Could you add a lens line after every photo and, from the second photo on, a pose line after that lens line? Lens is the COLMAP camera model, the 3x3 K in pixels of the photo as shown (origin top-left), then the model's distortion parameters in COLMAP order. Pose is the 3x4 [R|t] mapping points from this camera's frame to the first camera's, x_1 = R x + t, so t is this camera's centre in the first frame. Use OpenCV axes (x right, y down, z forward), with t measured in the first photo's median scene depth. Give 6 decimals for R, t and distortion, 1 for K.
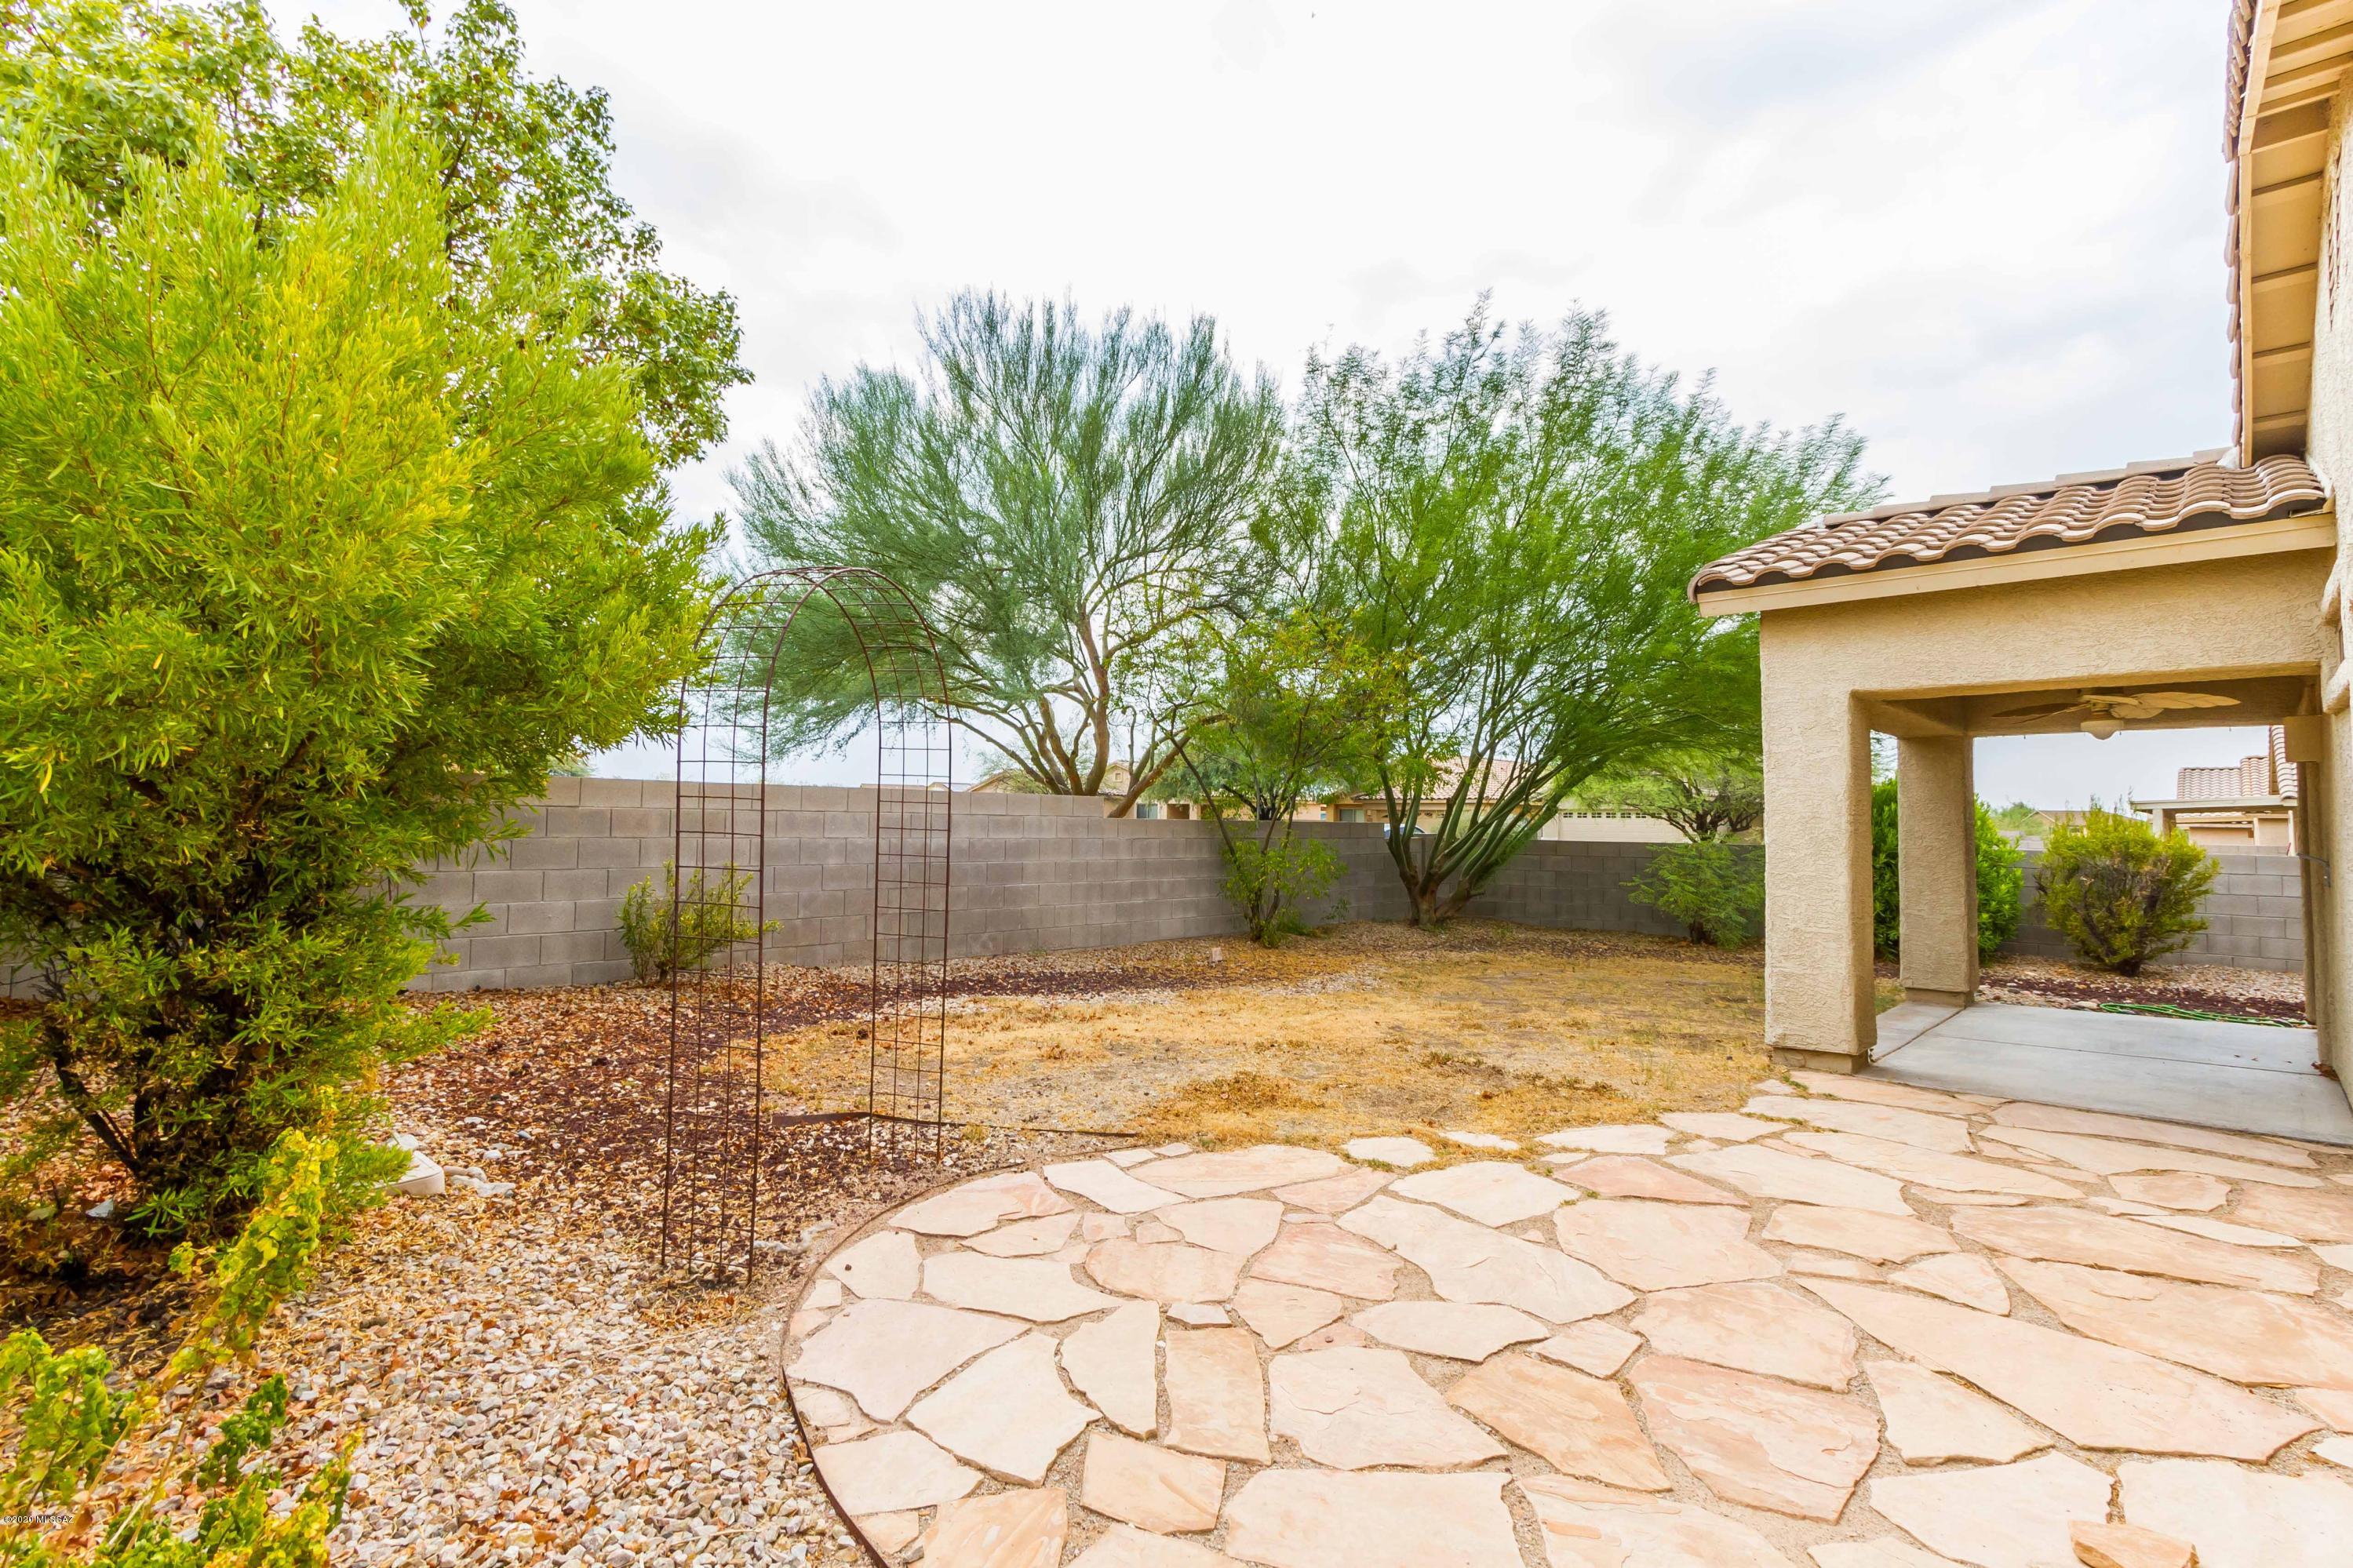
lens RADIAL K [[1118.3, 0, 1173.3], [0, 1118.3, 783.7], [0, 0, 1]] dist [0.000246, -0.000005]
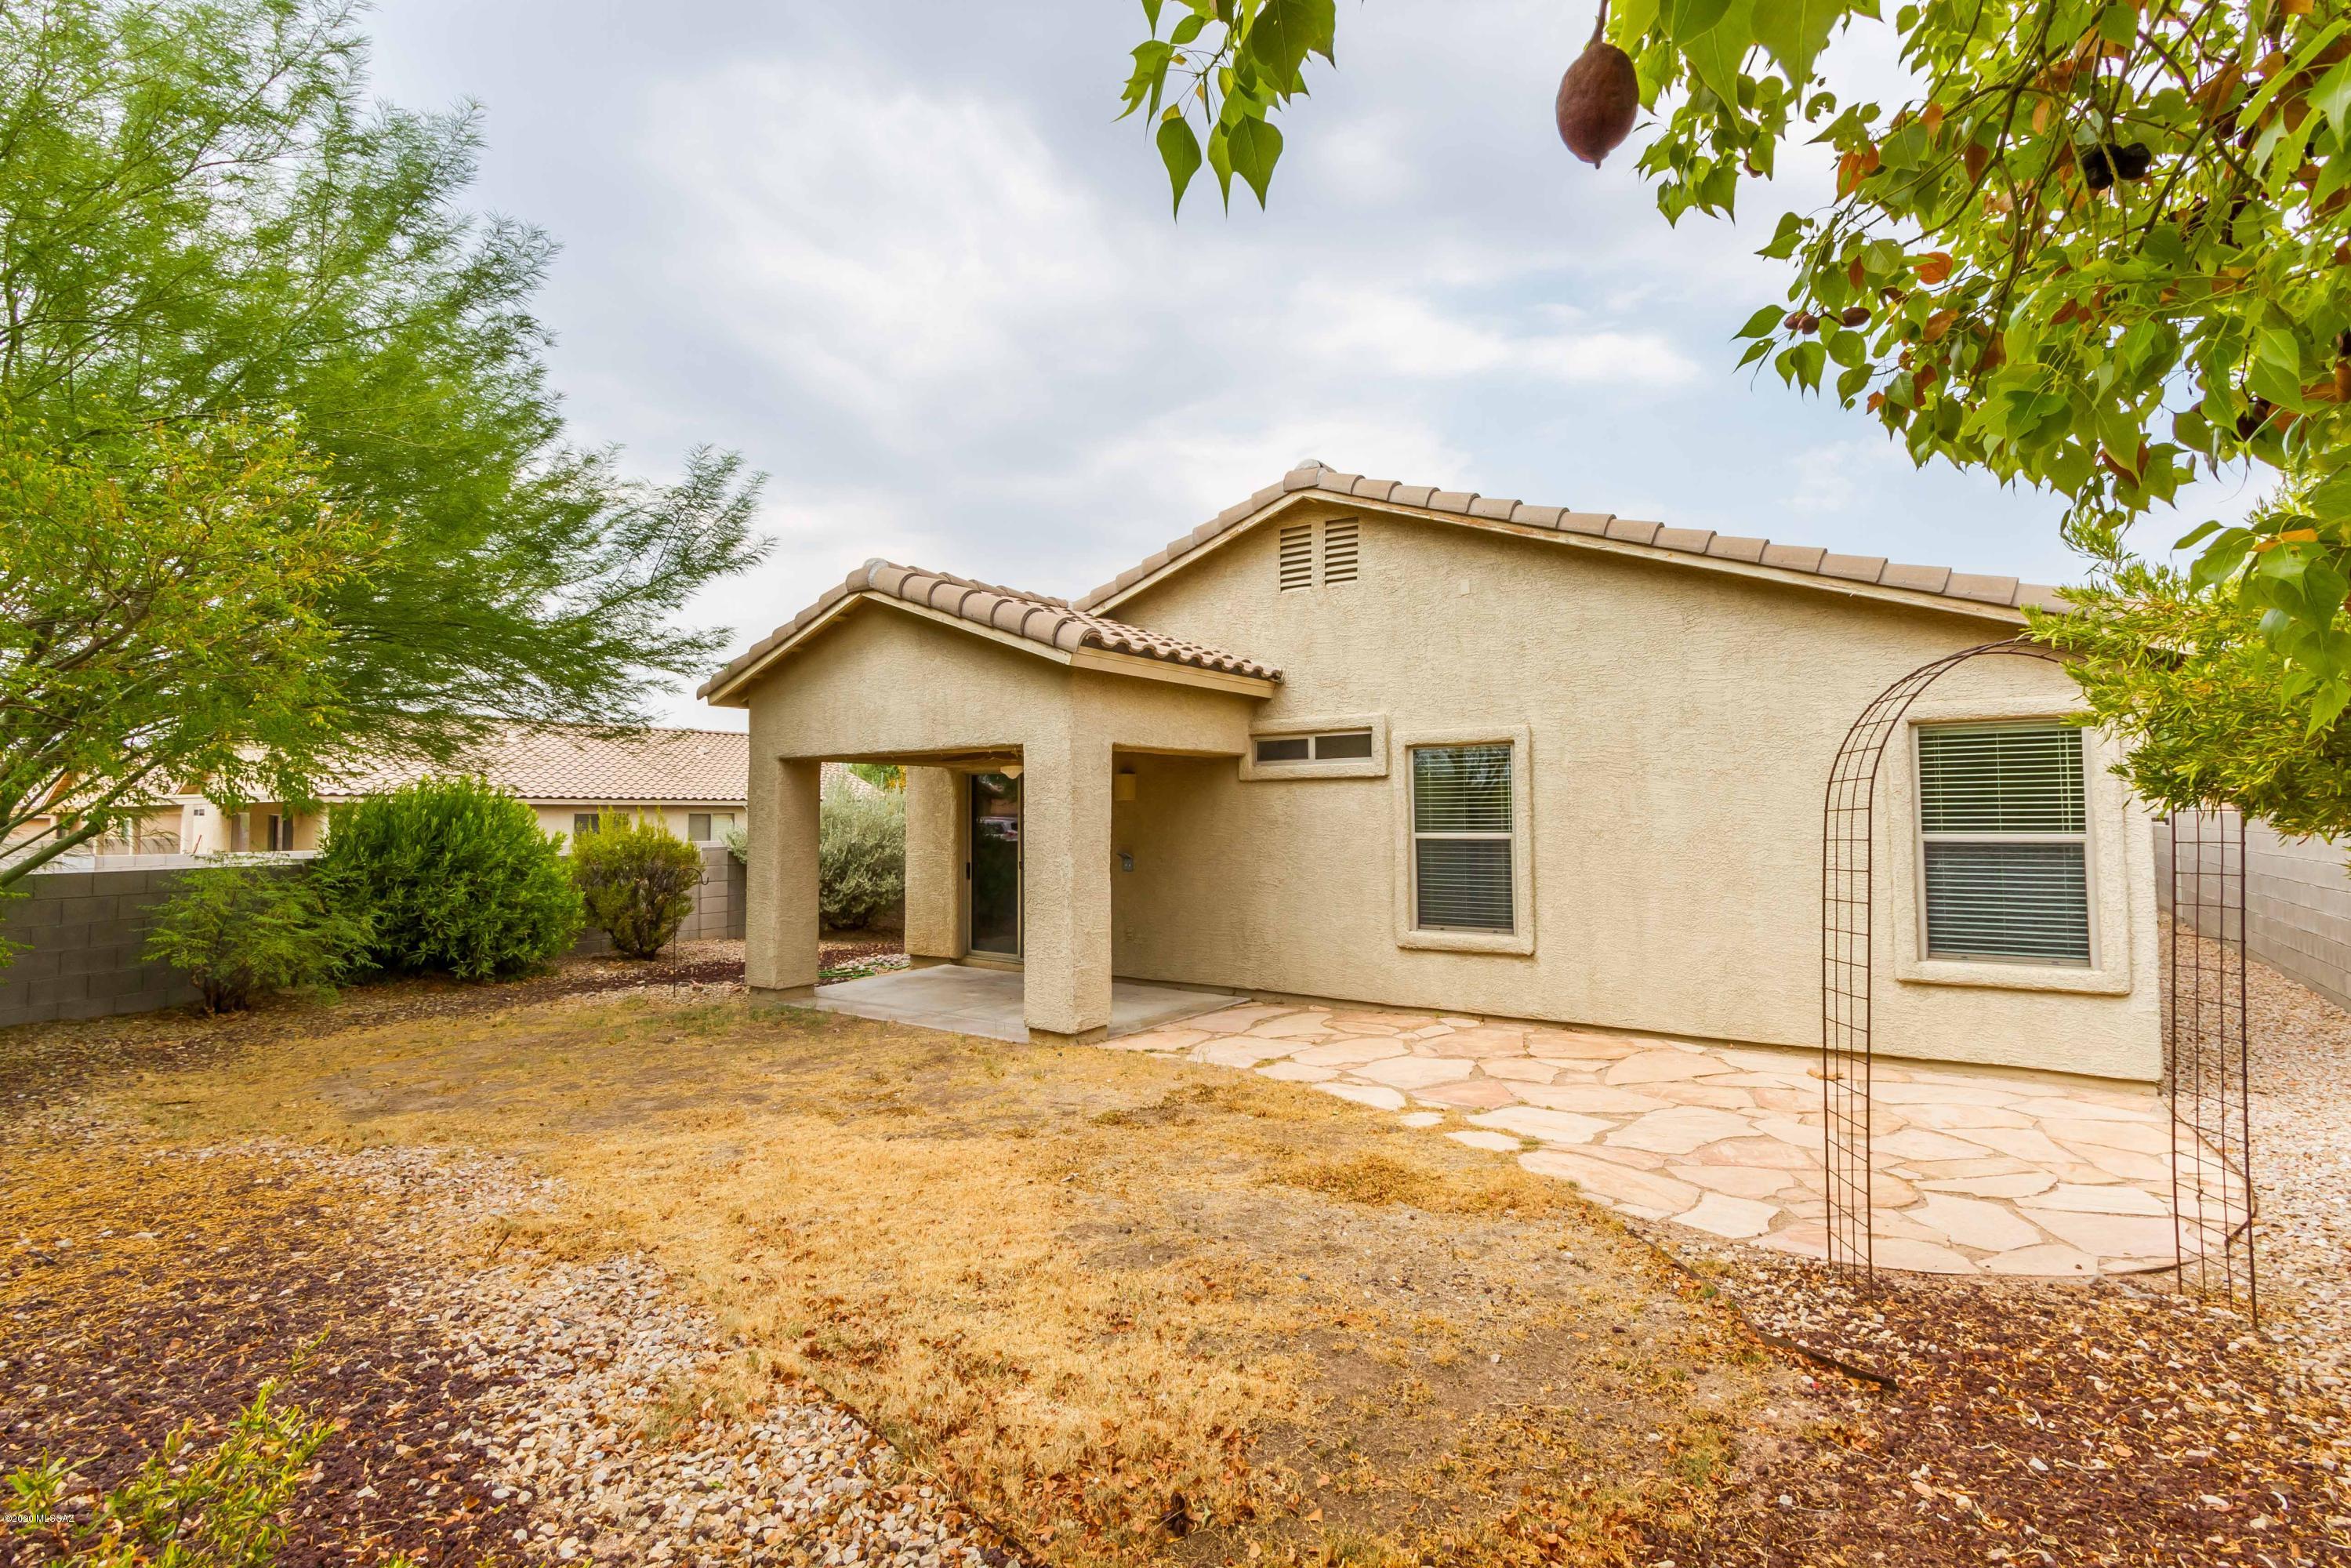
lens RADIAL K [[1117.5, 0, 1171.7], [0, 1117.5, 782.0], [0, 0, 1]] dist [0.000246, -0.000005]
pose [[-0.143665, 0.011113, 0.989564, -1.038417], [-0.022896, 0.999632, -0.014550, -0.032374], [-0.989361, -0.024747, -0.143358, 1.665780]]
